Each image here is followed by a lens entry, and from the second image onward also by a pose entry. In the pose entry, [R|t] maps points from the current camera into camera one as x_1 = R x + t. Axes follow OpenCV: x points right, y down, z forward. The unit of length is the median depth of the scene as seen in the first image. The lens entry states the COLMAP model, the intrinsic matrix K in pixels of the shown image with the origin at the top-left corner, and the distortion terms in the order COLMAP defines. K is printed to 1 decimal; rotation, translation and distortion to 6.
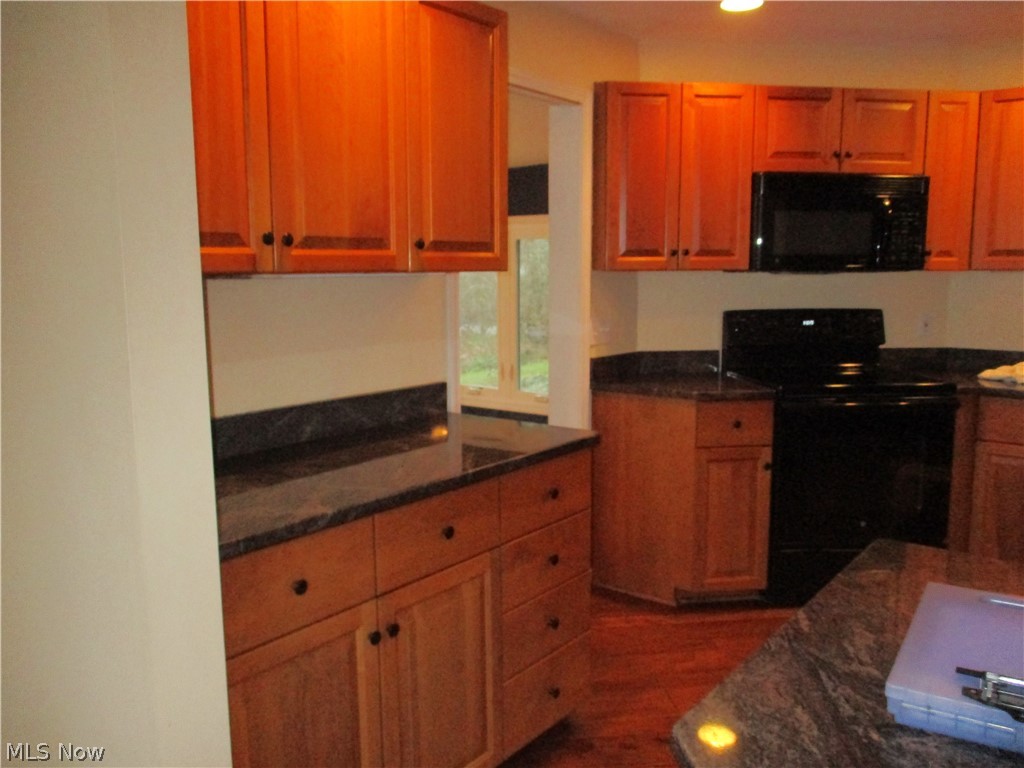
lens RADIAL K [[877.7, 0, 516.6], [0, 877.7, 382.1], [0, 0, 1]] dist [-0.009581, 0.006159]
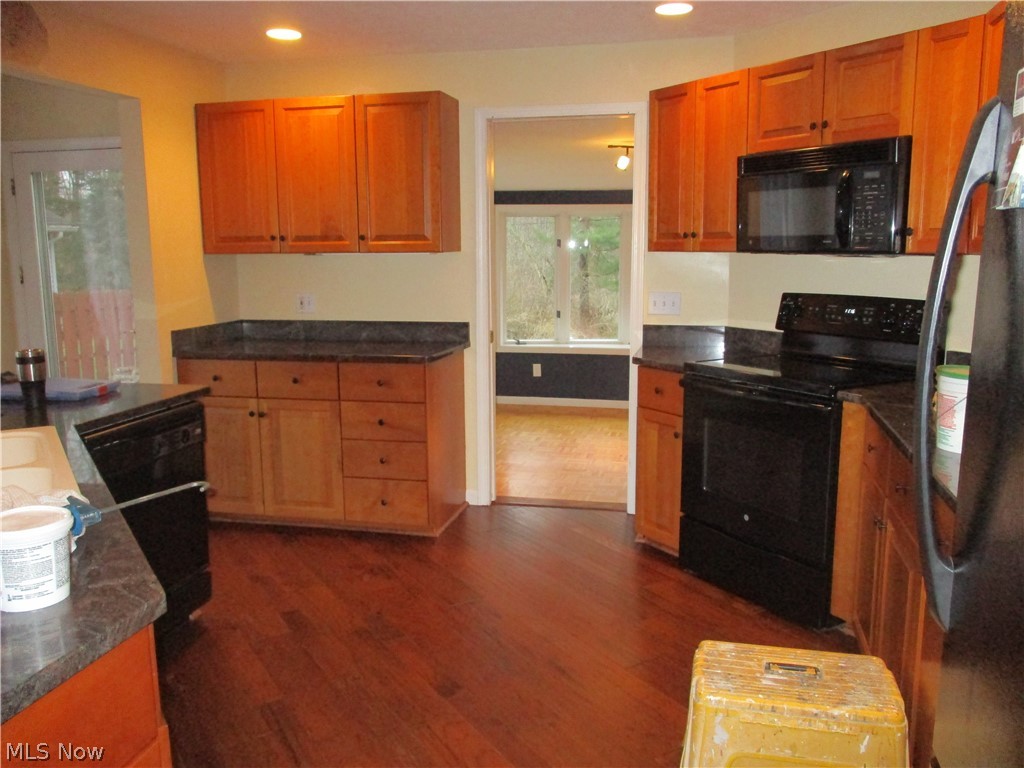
lens RADIAL K [[877.7, 0, 511.2], [0, 877.7, 383.0], [0, 0, 1]] dist [-0.009581, 0.006159]
pose [[0.391112, 0.143014, -0.909163, 1.122061], [-0.113480, 0.987809, 0.106567, -0.056031], [0.913320, 0.061492, 0.402573, 0.360078]]
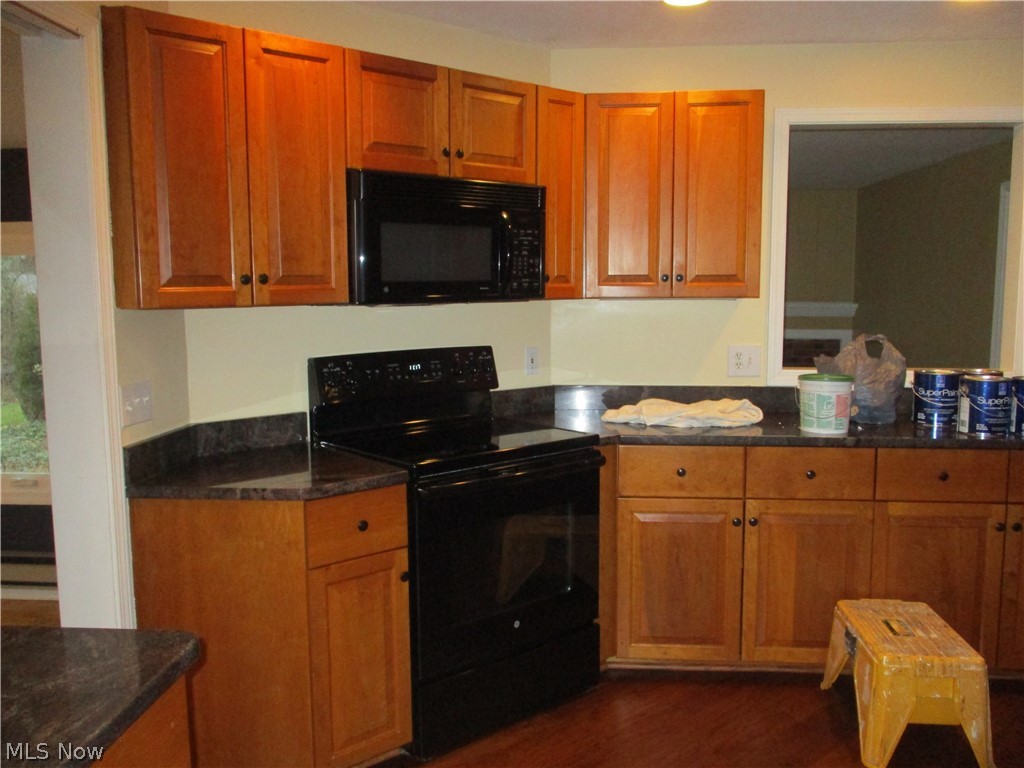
lens RADIAL K [[877.7, 0, 512.9], [0, 877.7, 380.5], [0, 0, 1]] dist [-0.009581, 0.006159]
pose [[0.843381, -0.064232, 0.533463, -0.011637], [0.074655, 0.997207, 0.002044, -0.056315], [-0.532104, 0.038102, 0.845821, 0.322893]]
